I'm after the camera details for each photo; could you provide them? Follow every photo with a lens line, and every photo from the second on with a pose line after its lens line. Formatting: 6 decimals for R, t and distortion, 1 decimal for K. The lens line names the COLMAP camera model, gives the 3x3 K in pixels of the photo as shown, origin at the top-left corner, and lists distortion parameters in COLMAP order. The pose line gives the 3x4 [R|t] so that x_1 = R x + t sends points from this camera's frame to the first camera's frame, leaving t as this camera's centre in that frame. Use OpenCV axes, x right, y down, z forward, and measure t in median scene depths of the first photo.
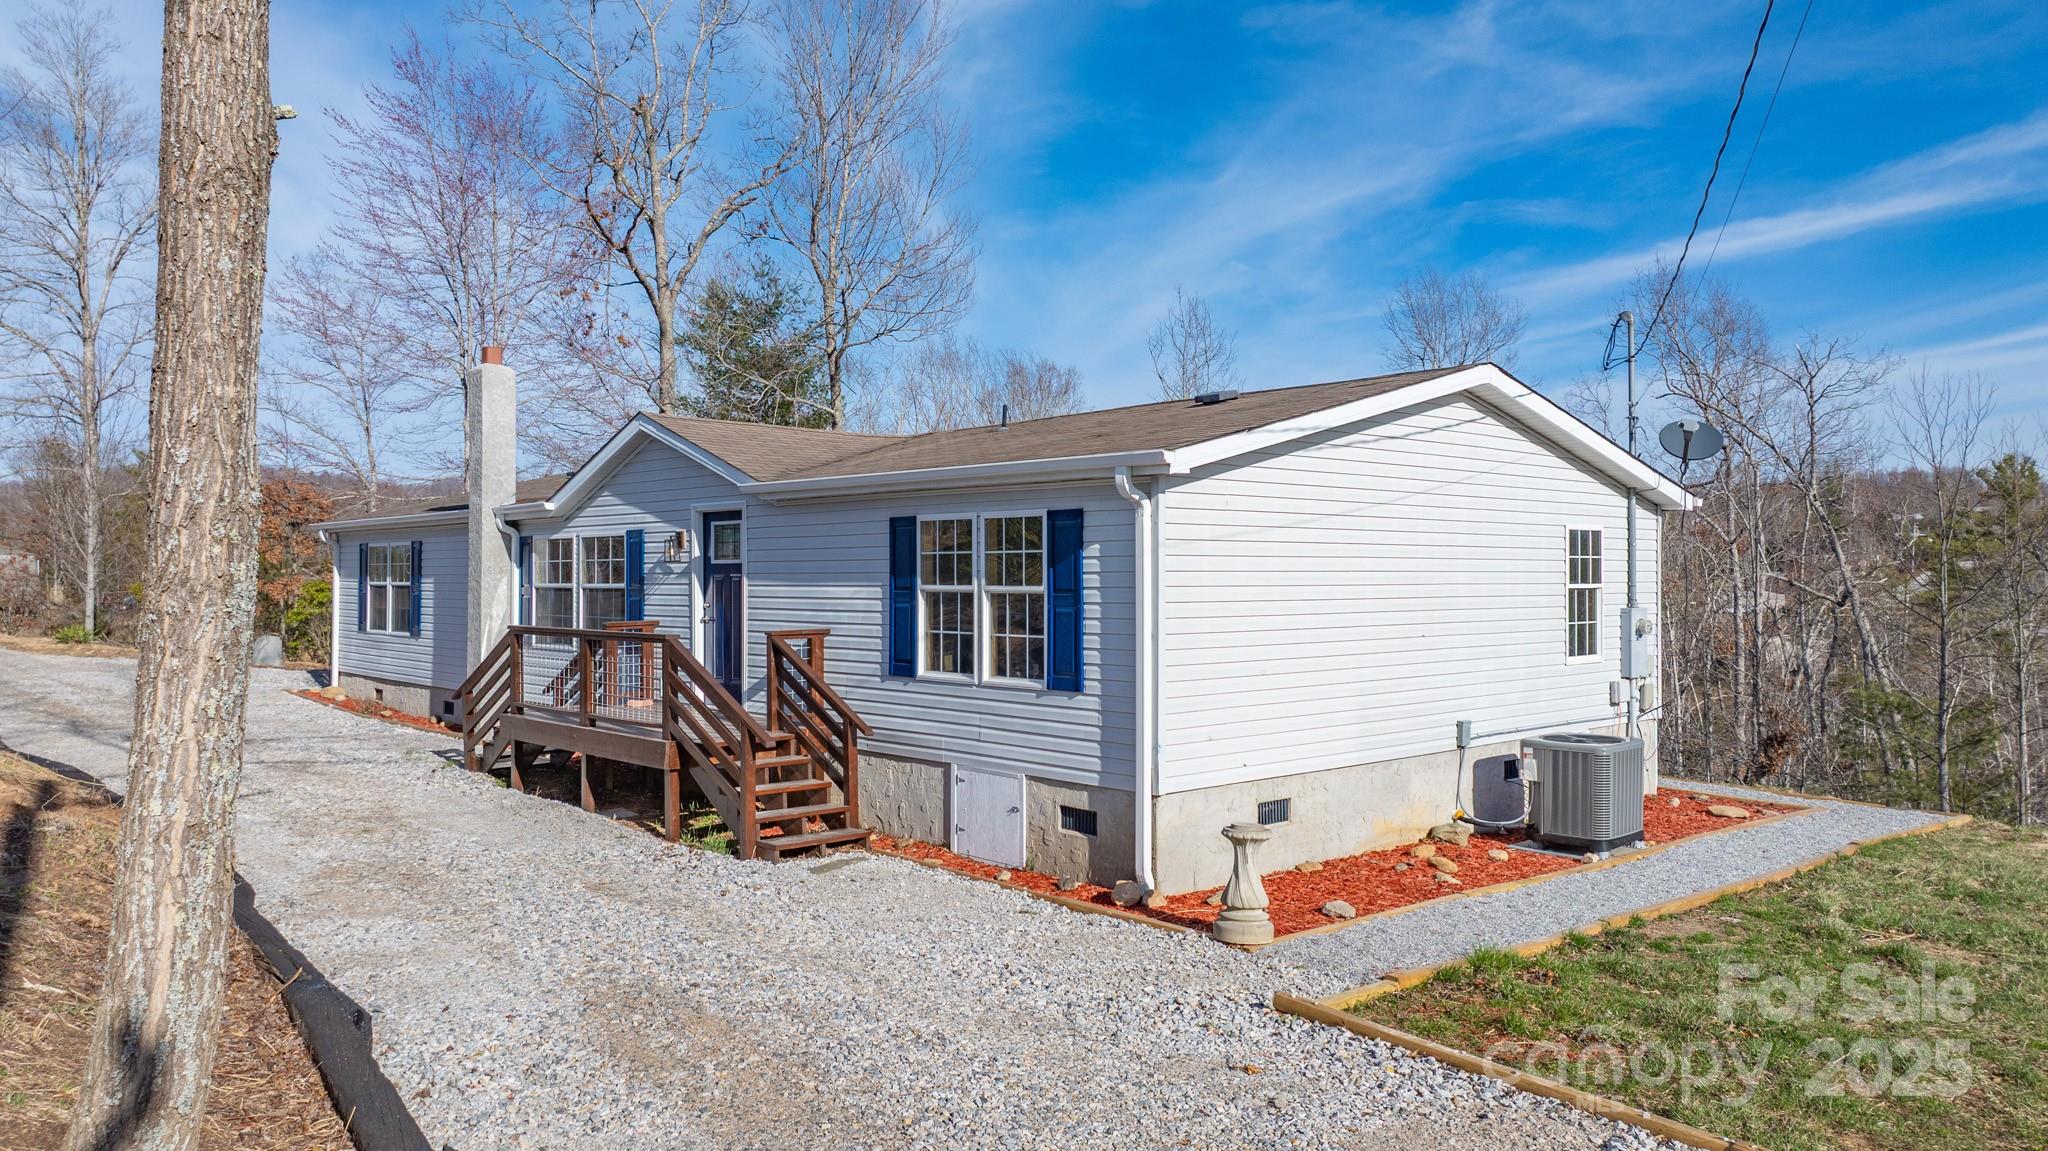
lens RADIAL K [[1479.5, 0, 1025.3], [0, 1479.5, 568.7], [0, 0, 1]] dist [-0.038192, 0.008298]
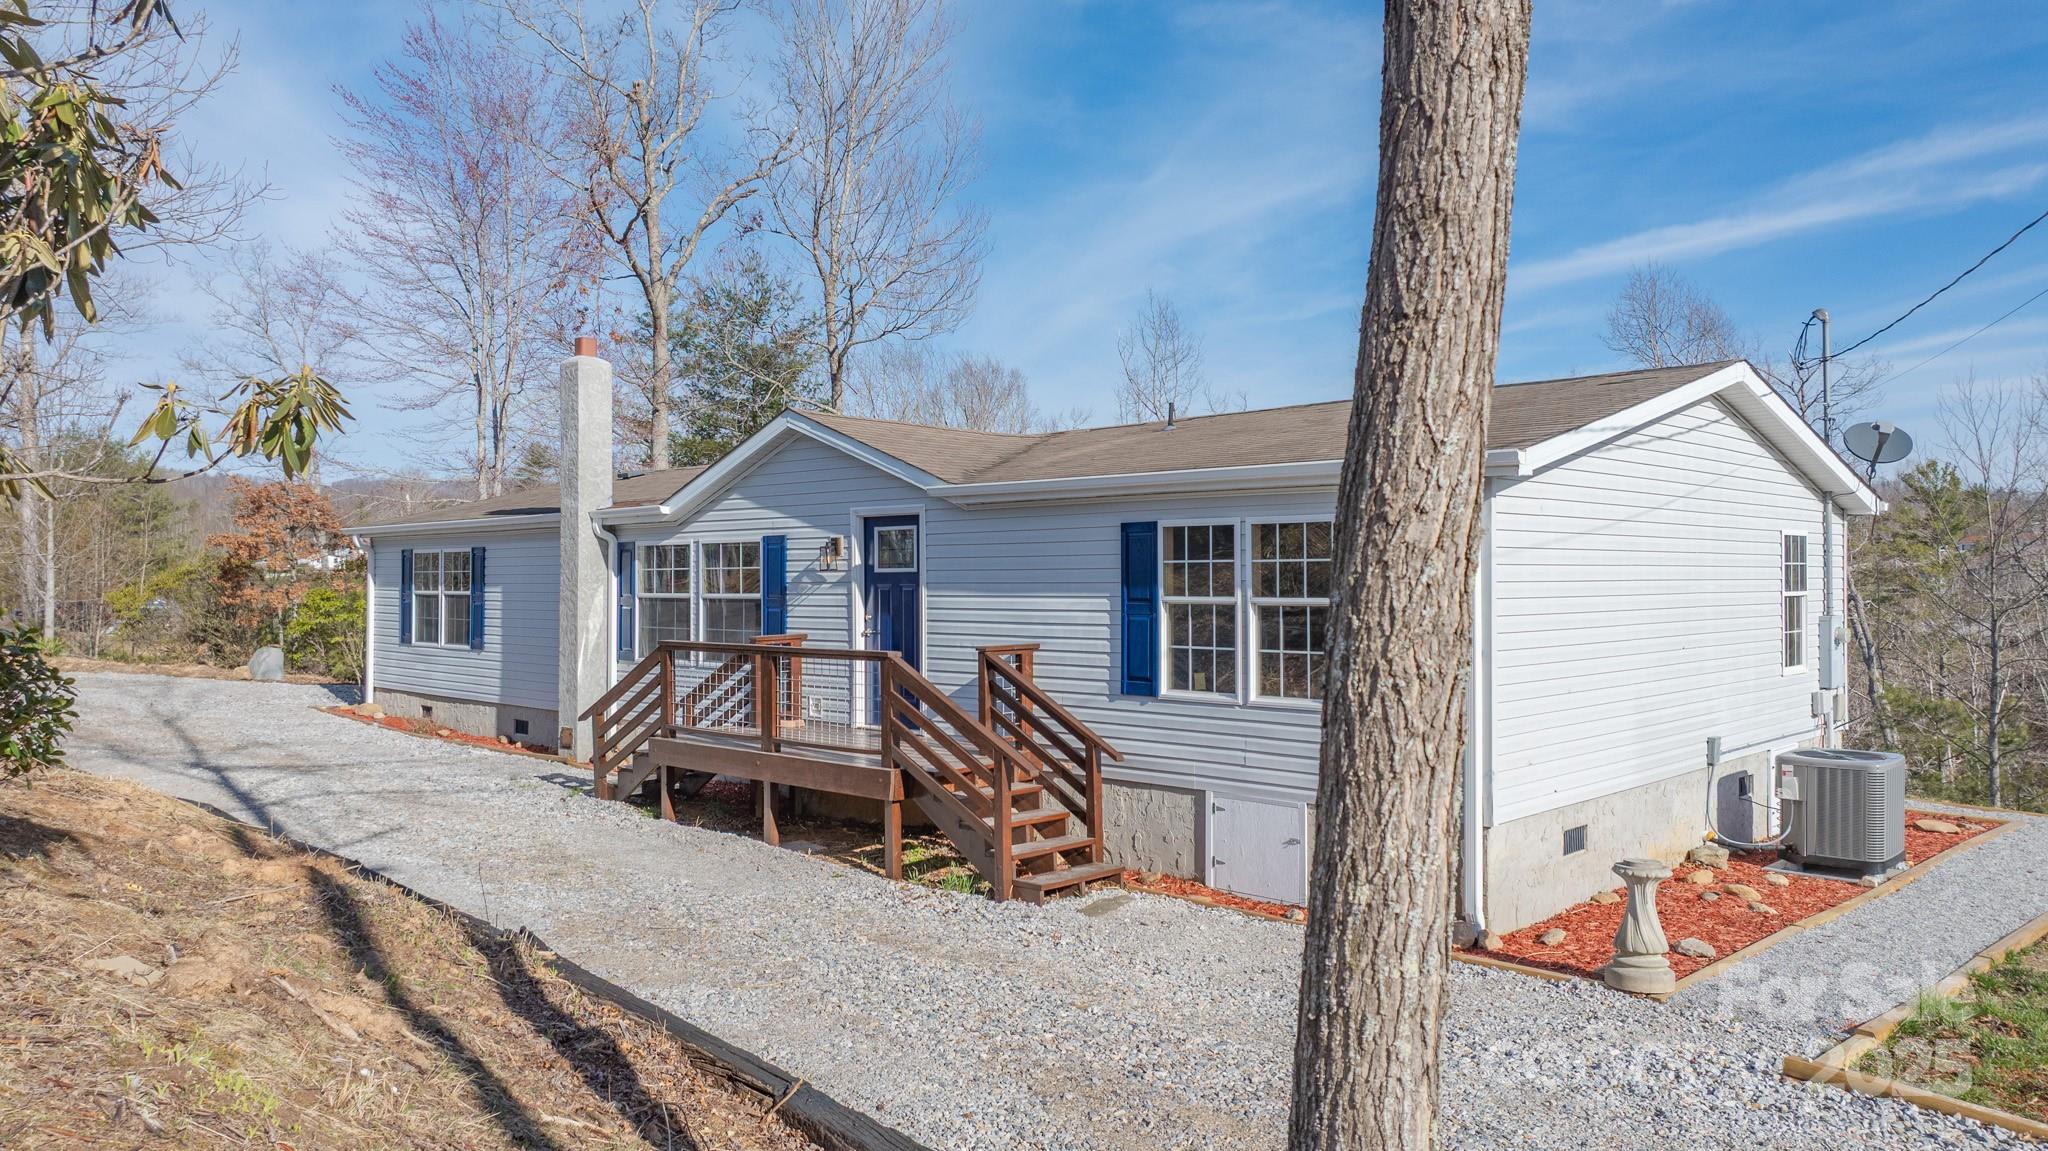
lens RADIAL K [[1479.5, 0, 1016.4], [0, 1479.5, 568.9], [0, 0, 1]] dist [-0.038192, 0.008298]
pose [[0.998440, -0.002170, 0.055795, -0.179429], [0.002256, 0.999996, -0.001481, -0.004081], [-0.055791, 0.001604, 0.998441, 0.073217]]
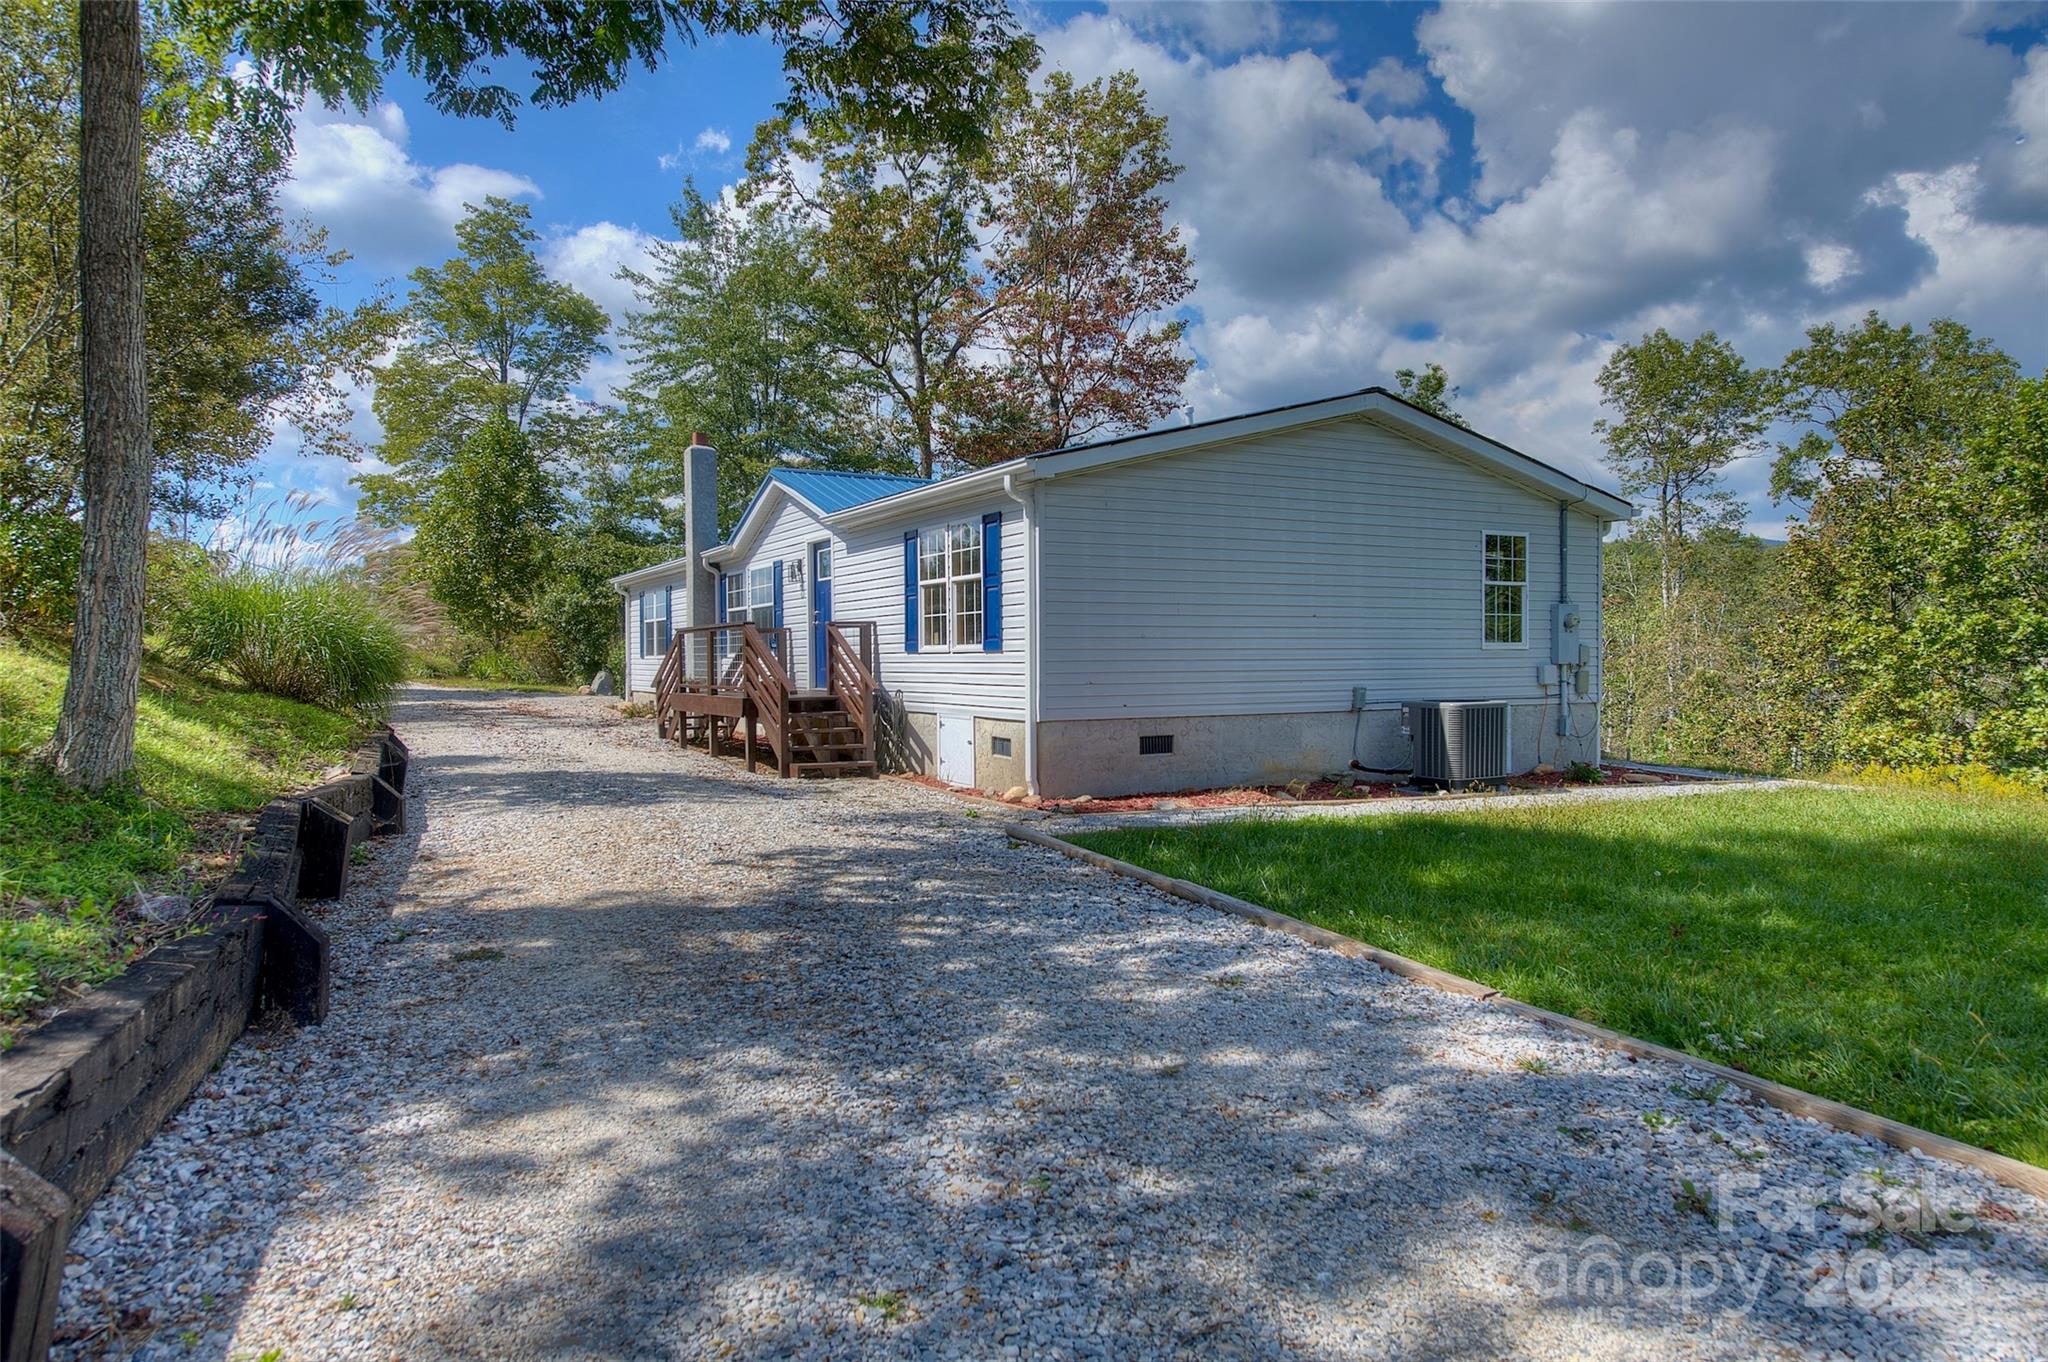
lens RADIAL K [[1315.5, 0, 1025.1], [0, 1315.5, 681.3], [0, 0, 1]] dist [-0.001560, 0.000092]
pose [[0.968897, -0.004283, -0.247426, 0.266025], [0.008161, 0.999859, 0.014652, 0.071038], [0.247329, -0.016215, 0.968796, -0.112930]]
